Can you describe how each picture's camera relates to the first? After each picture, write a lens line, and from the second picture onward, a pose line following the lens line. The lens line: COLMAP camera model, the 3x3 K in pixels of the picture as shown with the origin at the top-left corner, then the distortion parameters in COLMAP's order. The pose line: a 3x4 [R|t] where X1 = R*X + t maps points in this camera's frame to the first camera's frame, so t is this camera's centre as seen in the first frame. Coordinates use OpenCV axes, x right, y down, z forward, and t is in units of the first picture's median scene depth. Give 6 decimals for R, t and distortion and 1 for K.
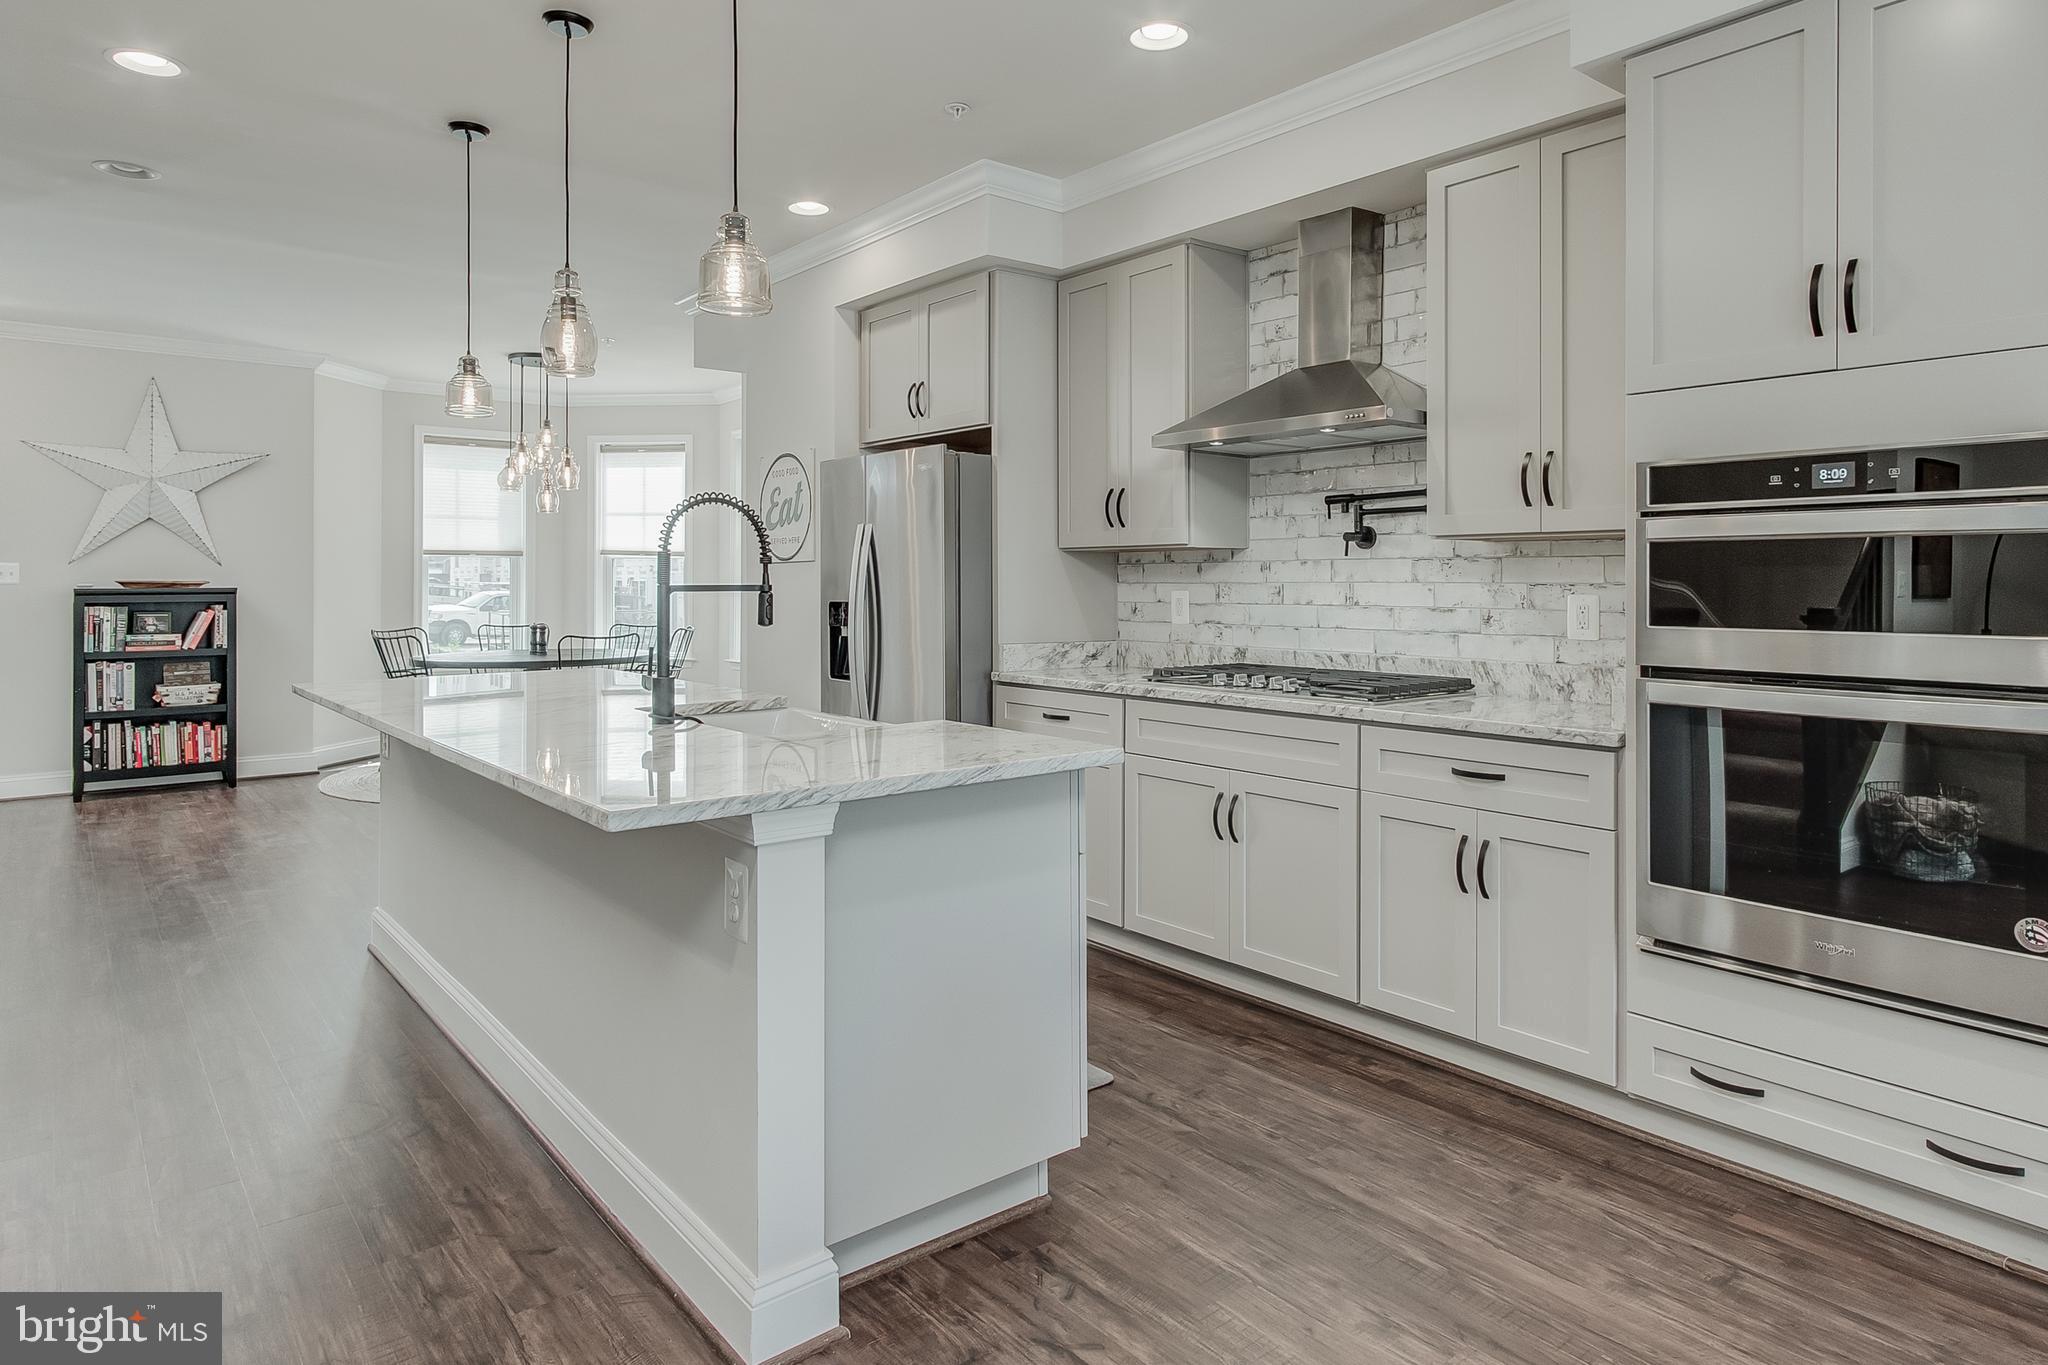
lens RADIAL K [[1205.2, 0, 1030.6], [0, 1205.2, 576.3], [0, 0, 1]] dist [0.002983, 0.000126]
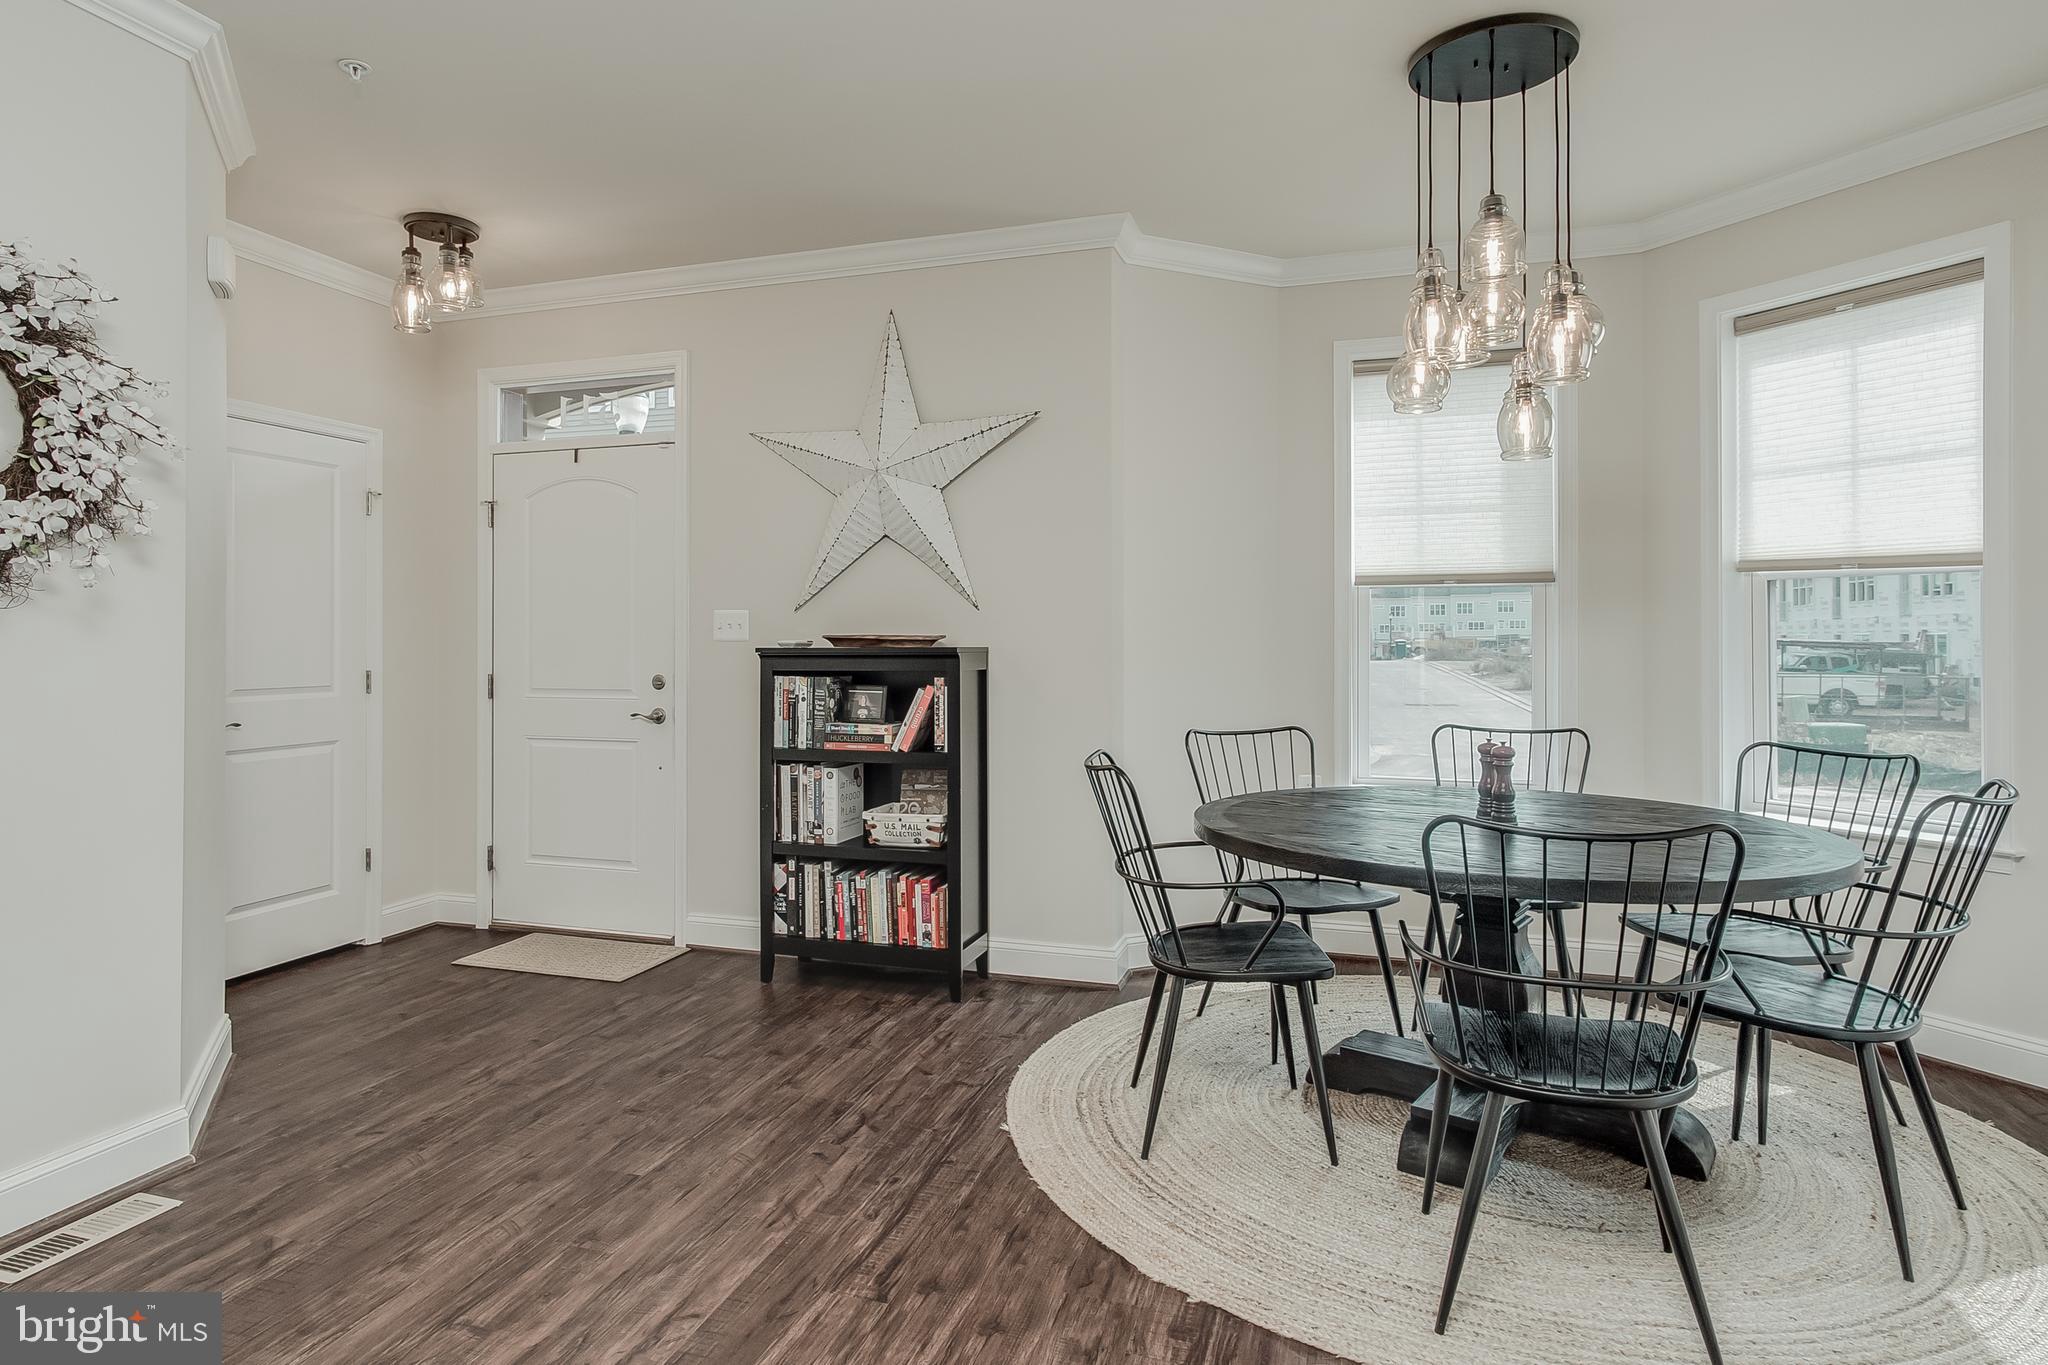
lens RADIAL K [[1161.7, 0, 971.3], [0, 1161.7, 630.0], [0, 0, 1]] dist [0.003531, 0.001090]
pose [[0.532814, -0.006276, -0.846209, -0.331653], [0.005781, 0.999976, -0.003776, 0.006053], [0.846213, -0.002880, 0.532838, 1.209130]]
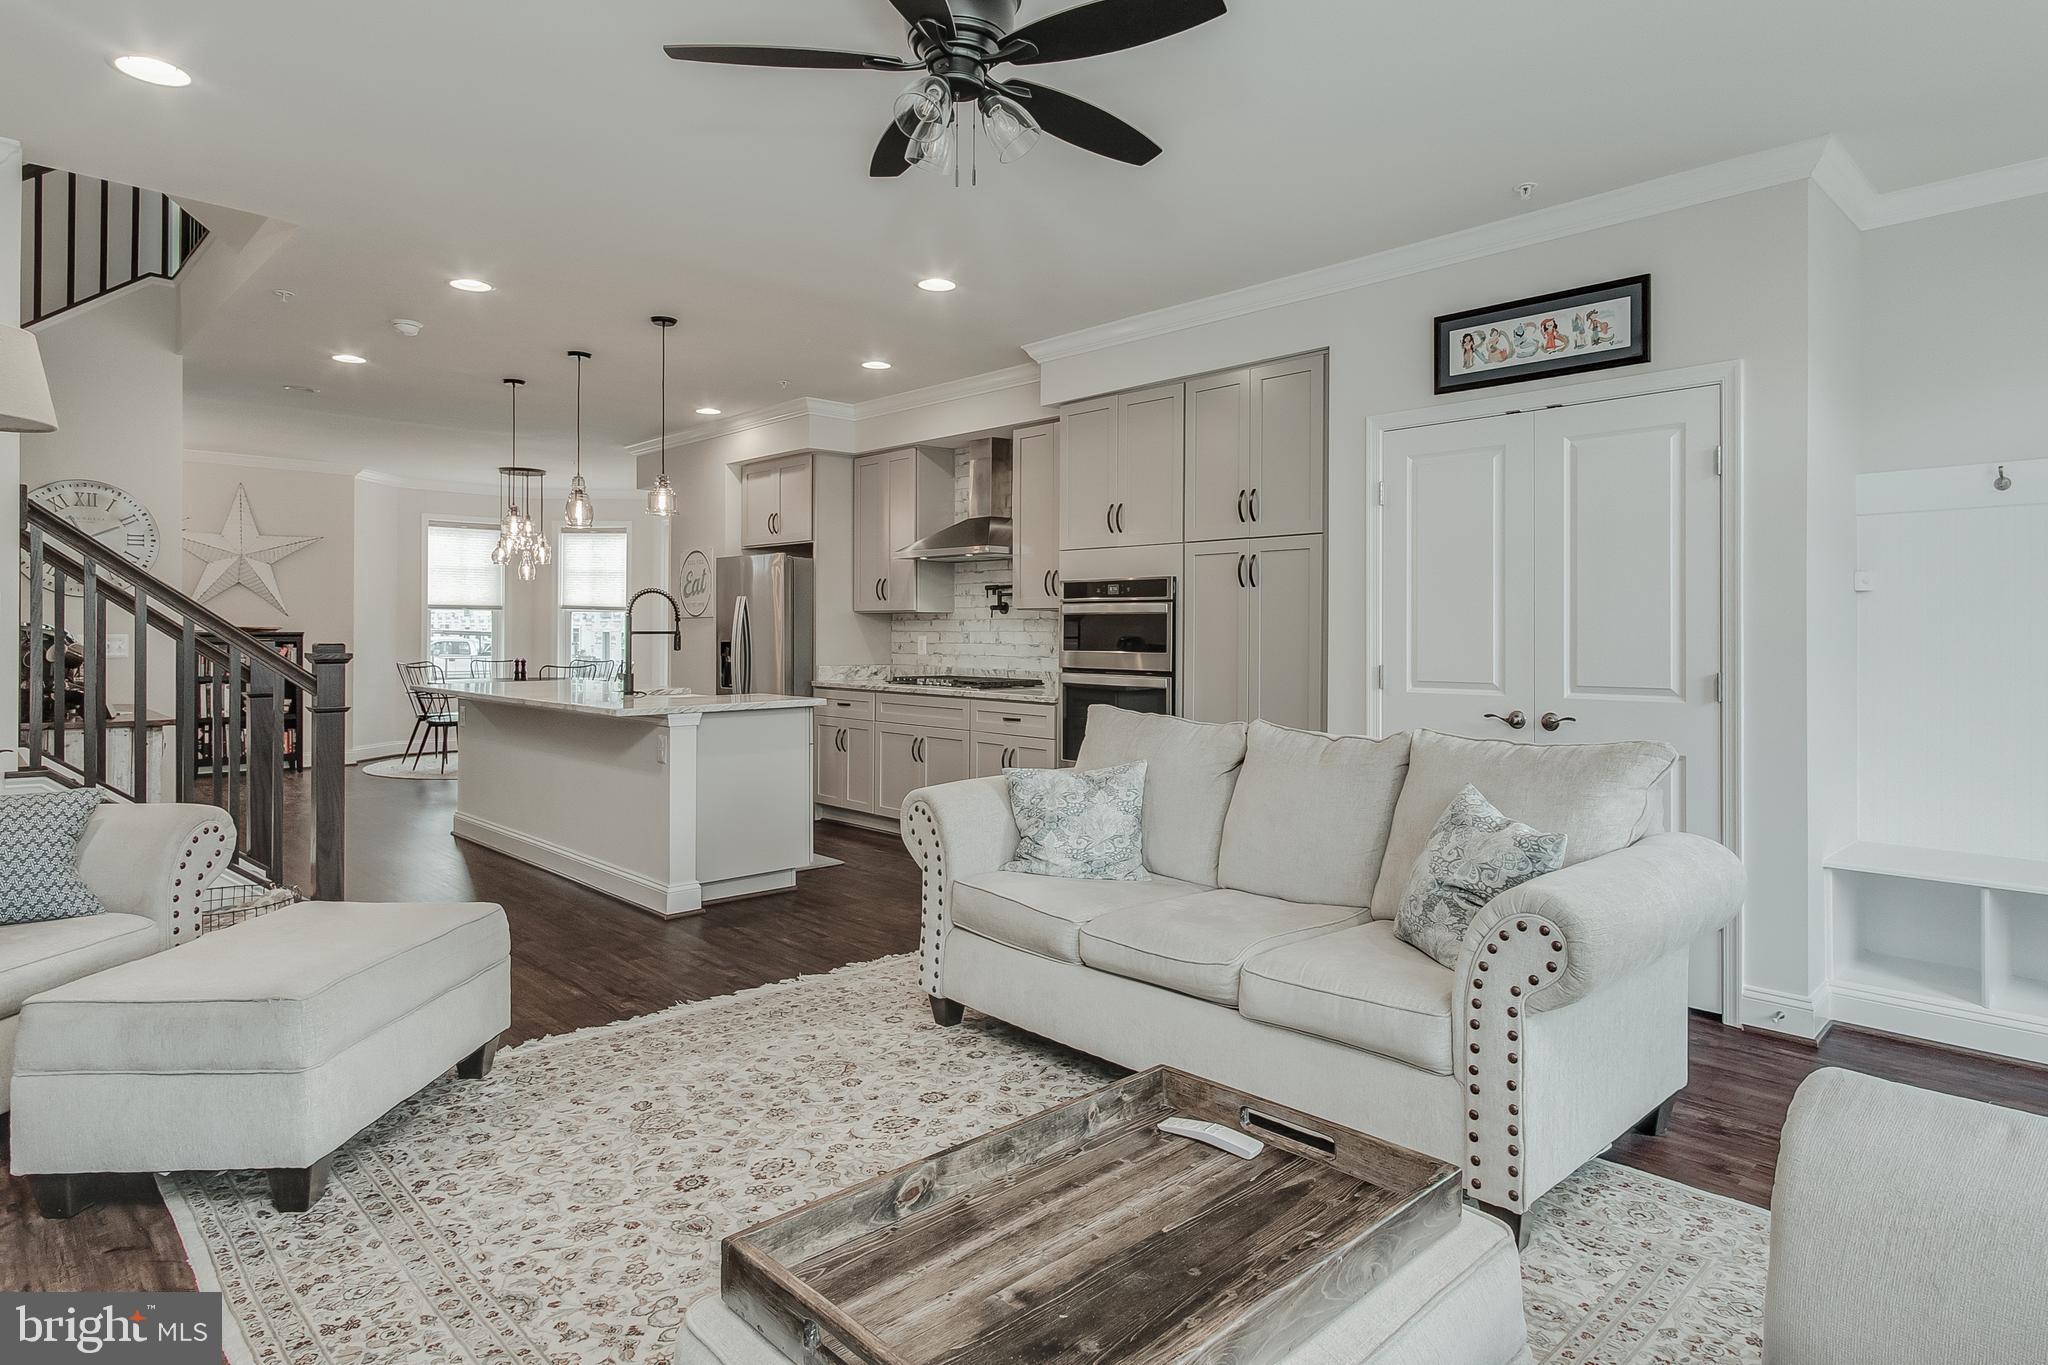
lens RADIAL K [[1155.5, 0, 1068.7], [0, 1155.5, 631.8], [0, 0, 1]] dist [0.001001, 0.000534]
pose [[0.995463, 0.004713, 0.095028, 0.186134], [-0.005216, 0.999974, 0.005049, -0.003887], [-0.095002, -0.005522, 0.995462, -0.745381]]
